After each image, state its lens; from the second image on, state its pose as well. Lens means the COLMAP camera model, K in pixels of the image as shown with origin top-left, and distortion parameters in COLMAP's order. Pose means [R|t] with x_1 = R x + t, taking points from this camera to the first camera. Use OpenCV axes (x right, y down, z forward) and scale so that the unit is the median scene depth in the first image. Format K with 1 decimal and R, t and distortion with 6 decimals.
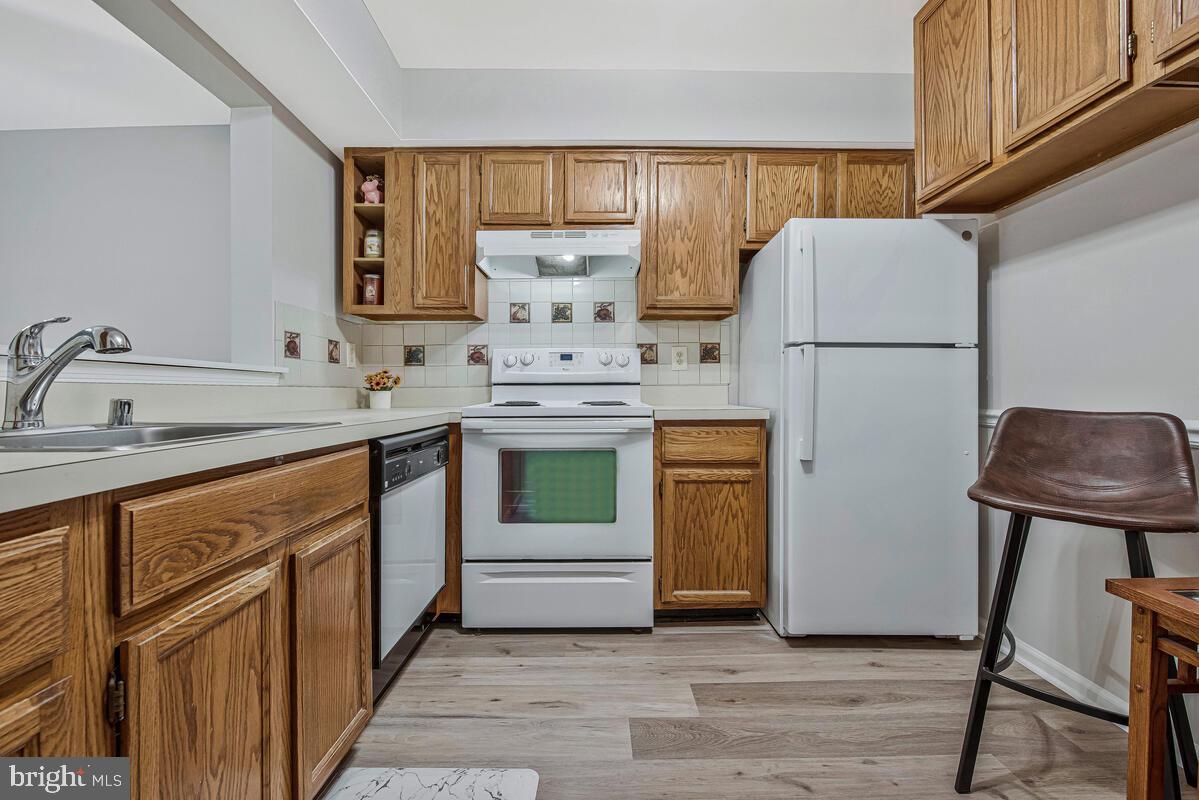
lens RADIAL K [[504.7, 0, 600.0], [0, 504.7, 387.9], [0, 0, 1]] dist [-0.006634, -0.006028]
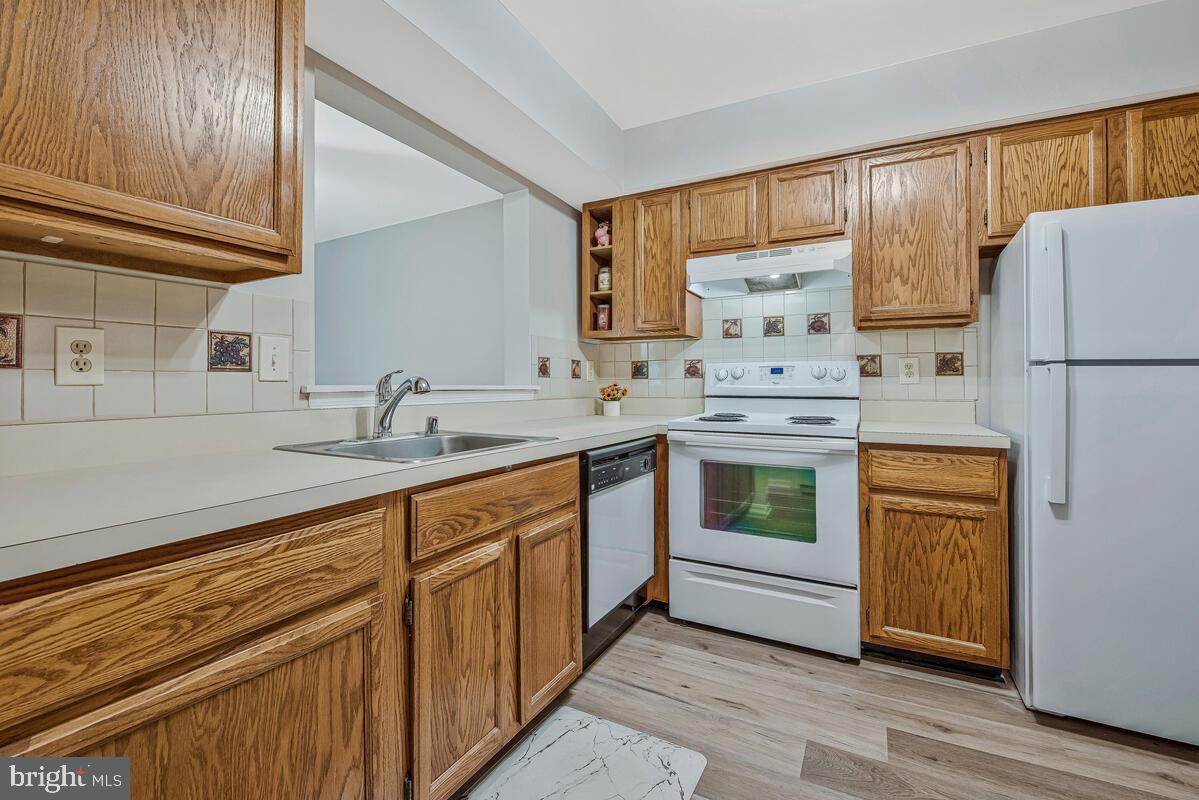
lens RADIAL K [[495.7, 0, 598.7], [0, 495.7, 382.5], [0, 0, 1]] dist [-0.014935, -0.000574]
pose [[0.882073, 0.000408, -0.471112, 0.109725], [-0.003088, 0.999983, -0.004916, -0.041139], [0.471102, 0.005792, 0.882060, -0.051678]]
